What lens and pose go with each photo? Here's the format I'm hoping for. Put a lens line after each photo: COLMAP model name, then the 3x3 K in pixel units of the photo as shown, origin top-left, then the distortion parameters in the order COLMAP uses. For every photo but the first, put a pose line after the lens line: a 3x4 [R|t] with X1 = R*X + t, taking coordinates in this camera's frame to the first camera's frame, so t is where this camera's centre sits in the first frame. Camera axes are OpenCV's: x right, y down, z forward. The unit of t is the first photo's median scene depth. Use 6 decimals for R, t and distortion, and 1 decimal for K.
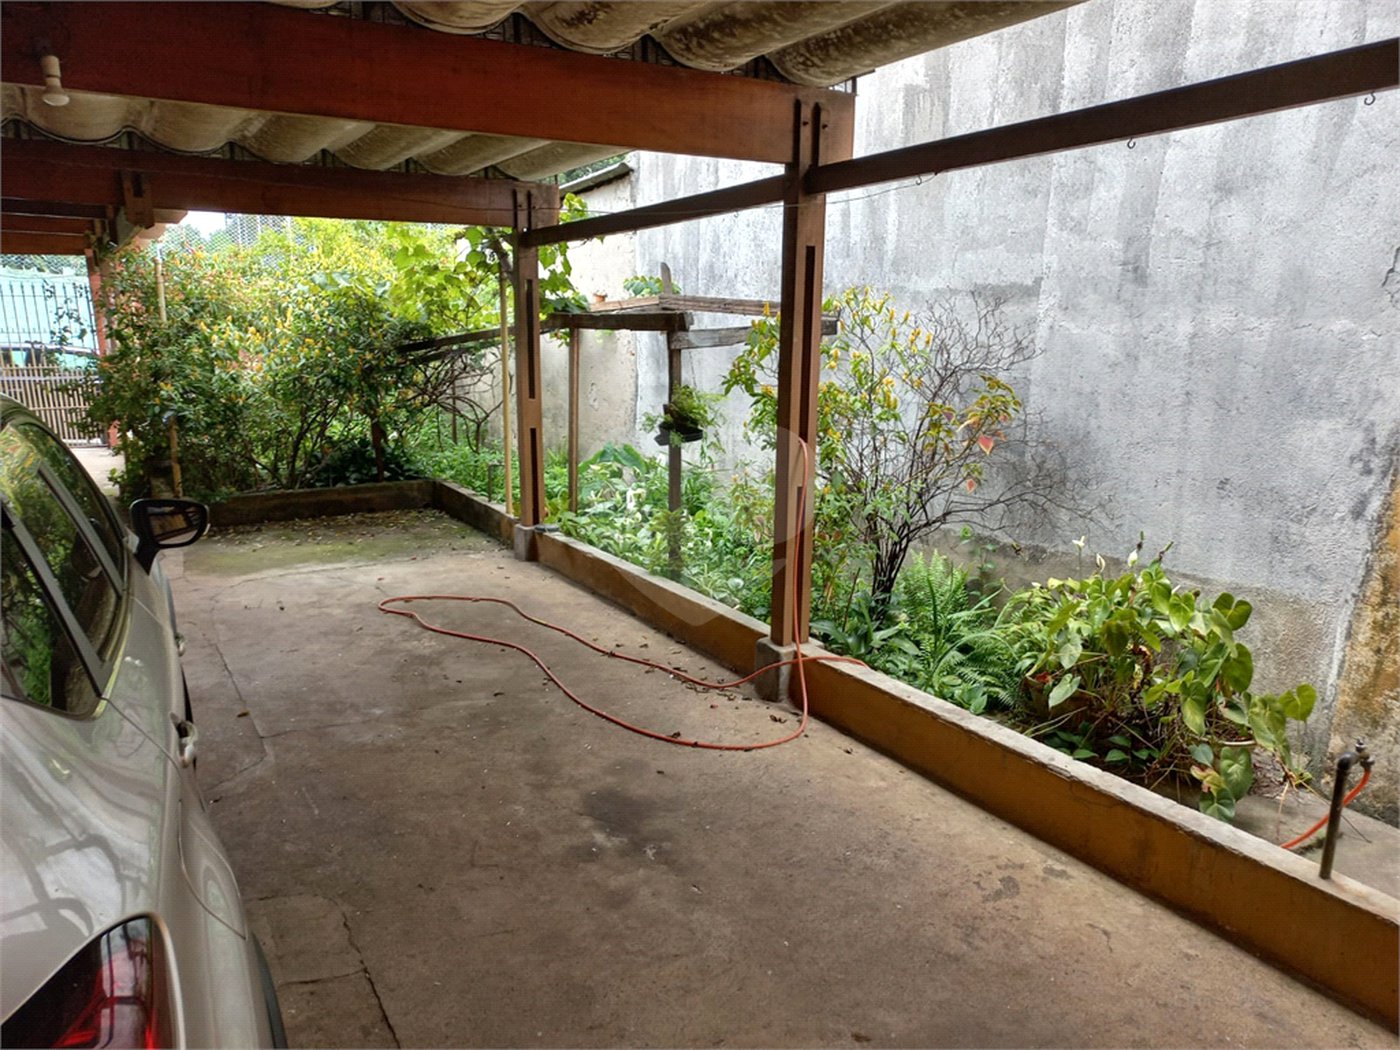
lens RADIAL K [[988.0, 0, 709.4], [0, 988.0, 535.3], [0, 0, 1]] dist [0.056170, -0.029819]
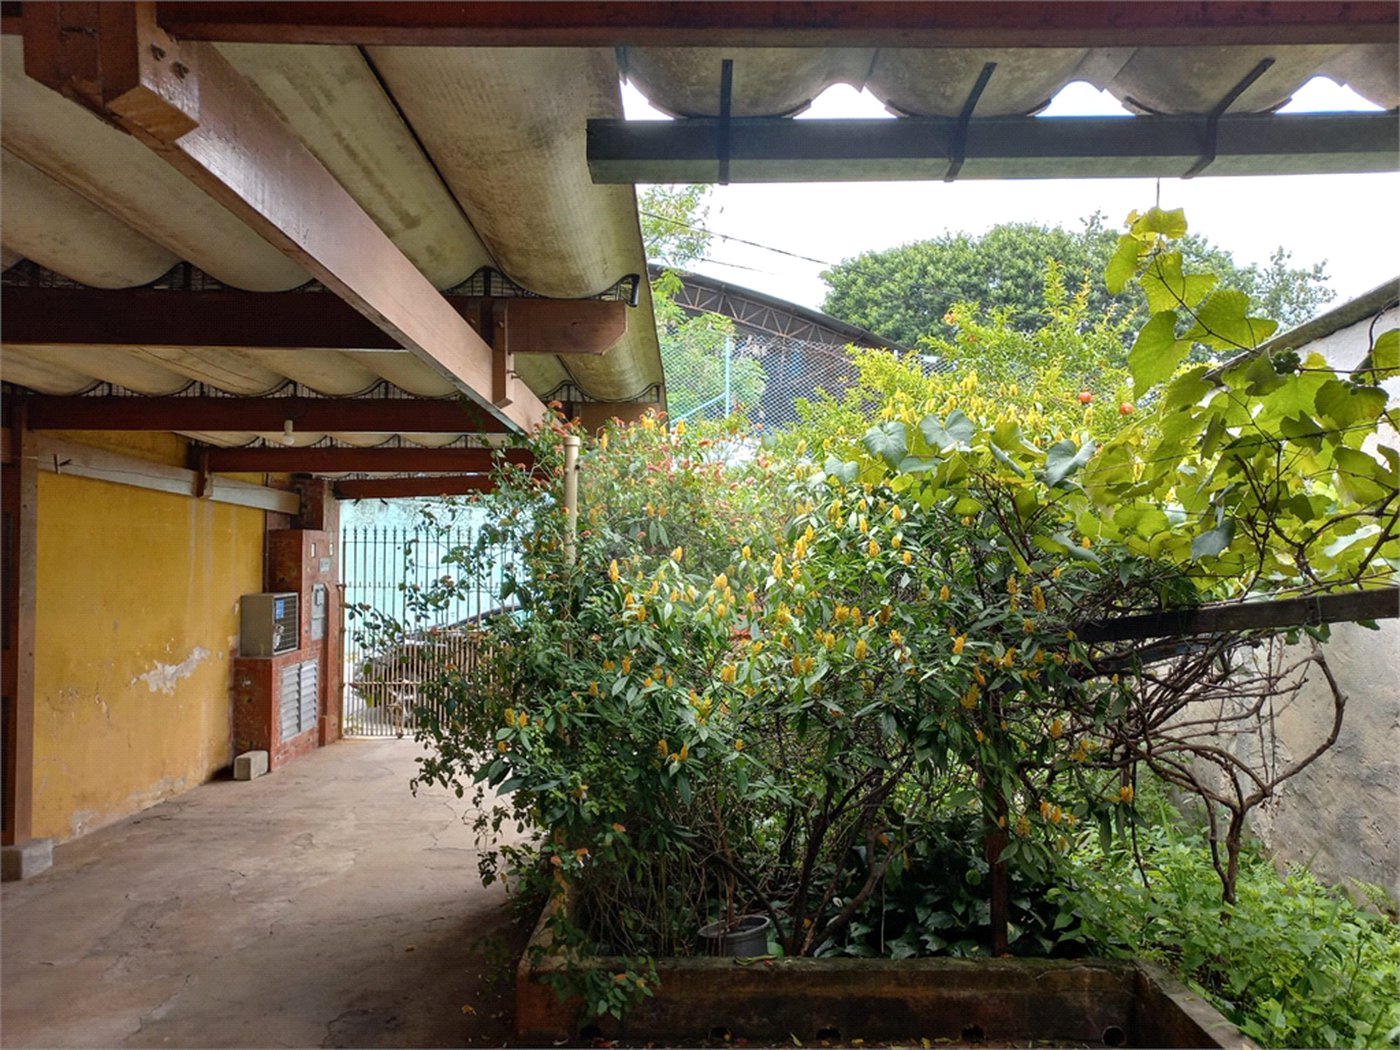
lens RADIAL K [[988.0, 0, 702.8], [0, 988.0, 532.0], [0, 0, 1]] dist [0.056170, -0.029819]
pose [[0.845854, -0.019002, -0.533076, -0.251065], [-0.117068, 0.968387, -0.220276, -0.136506], [0.520410, 0.248728, 0.816889, 0.665720]]
